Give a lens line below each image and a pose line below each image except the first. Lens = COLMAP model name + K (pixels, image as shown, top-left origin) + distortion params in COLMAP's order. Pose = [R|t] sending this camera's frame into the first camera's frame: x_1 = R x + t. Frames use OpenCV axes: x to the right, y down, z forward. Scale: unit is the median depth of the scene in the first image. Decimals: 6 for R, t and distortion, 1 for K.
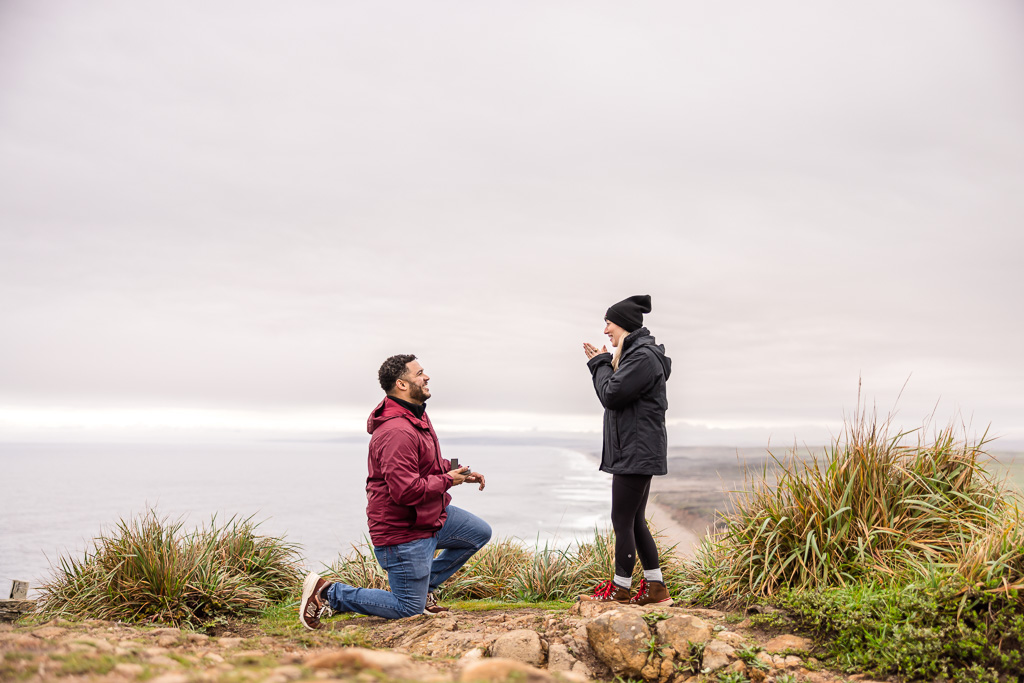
lens RADIAL K [[1145.3, 0, 512.0], [0, 1145.3, 341.5], [0, 0, 1]] dist [-0.011821, 0.015663]
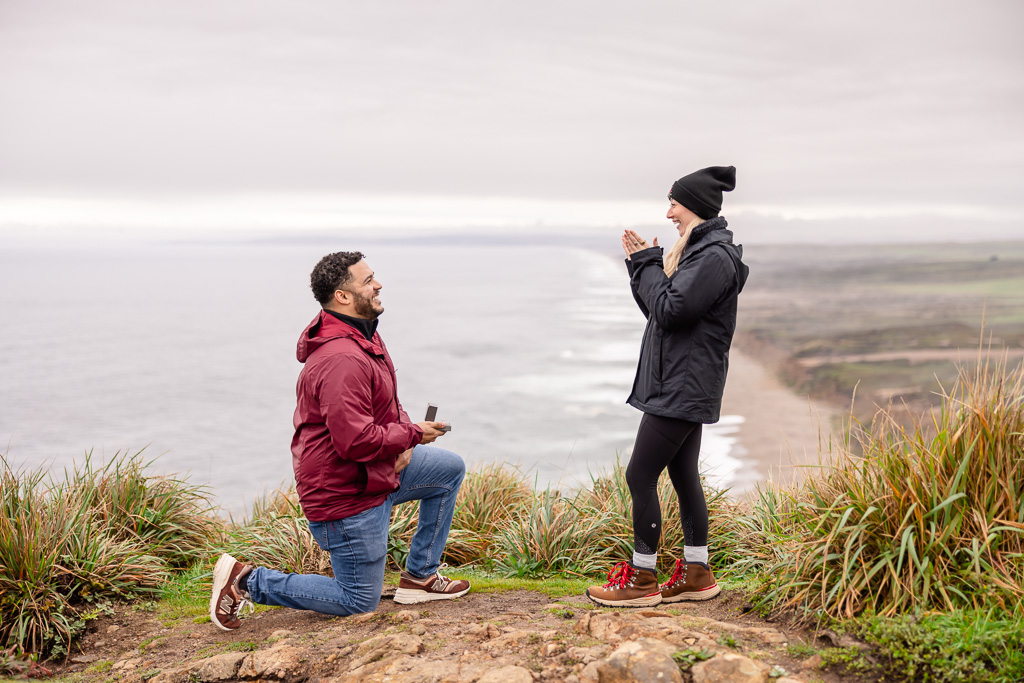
lens RADIAL K [[1614.6, 0, 495.7], [0, 1614.6, 340.7], [0, 0, 1]] dist [0.020012, -0.003024]
pose [[0.999916, -0.009511, -0.008834, 0.009695], [0.010793, 0.987267, 0.158707, -0.112721], [0.007212, -0.158789, 0.987286, 0.004403]]
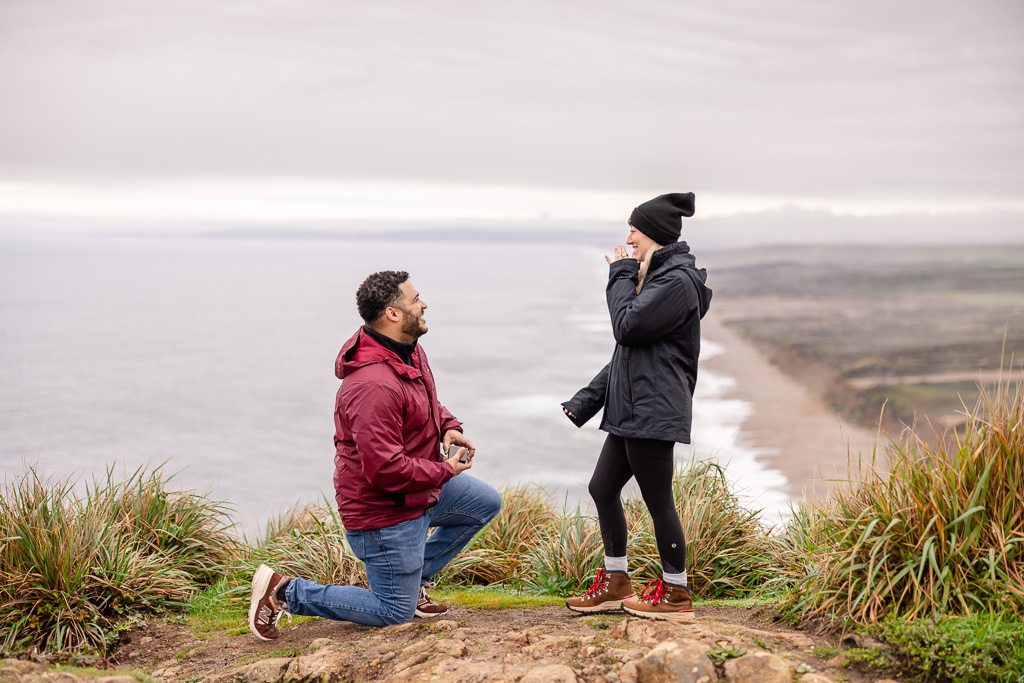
lens RADIAL K [[1948.2, 0, 489.0], [0, 1948.2, 354.2], [0, 0, 1]] dist [0.003764, 0.066858]
pose [[0.999973, 0.000904, -0.007330, -0.024061], [0.000273, 0.987278, 0.159002, -0.158469], [0.007380, -0.159000, 0.987251, -0.264269]]
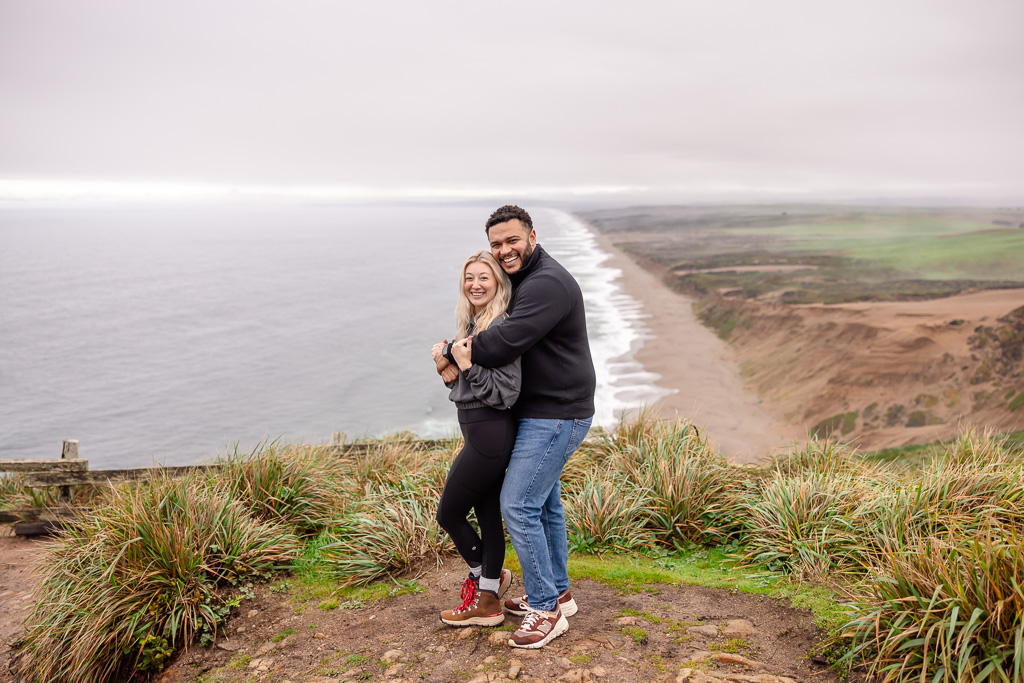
lens RADIAL K [[868.2, 0, 512.0], [0, 868.2, 341.5], [0, 0, 1]] dist [-0.004108, 0.005075]
pose [[0.999901, -0.012559, 0.006333, -0.060288], [0.010474, 0.965342, 0.260778, -0.156702], [-0.009389, -0.260686, 0.965378, 0.498348]]
